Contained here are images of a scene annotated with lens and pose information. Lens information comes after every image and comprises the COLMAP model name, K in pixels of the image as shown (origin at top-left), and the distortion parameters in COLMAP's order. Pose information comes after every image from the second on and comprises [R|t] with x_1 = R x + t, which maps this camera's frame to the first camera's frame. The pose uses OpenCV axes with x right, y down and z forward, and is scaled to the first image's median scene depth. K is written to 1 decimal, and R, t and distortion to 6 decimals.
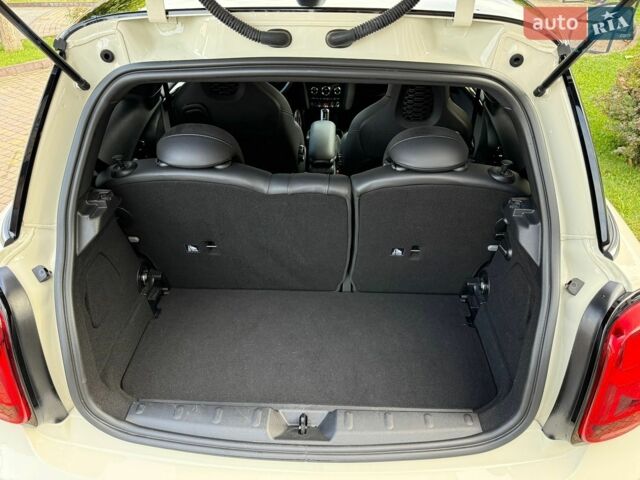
lens RADIAL K [[483.1, 0, 317.7], [0, 483.1, 239.4], [0, 0, 1]] dist [0.173468, -0.265671]
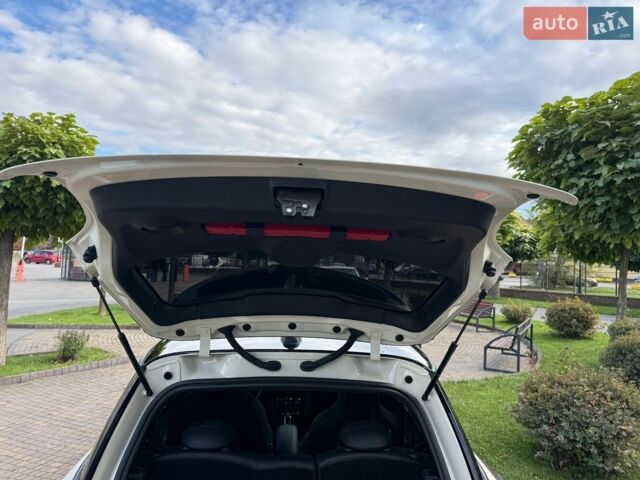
lens RADIAL K [[465.7, 0, 316.5], [0, 465.7, 230.8], [0, 0, 1]] dist [-0.005765, -0.003961]
pose [[0.995795, 0.032033, 0.085822, -0.069424], [0.026776, 0.794168, -0.607109, 0.181647], [-0.087605, 0.606854, 0.789971, -0.505682]]
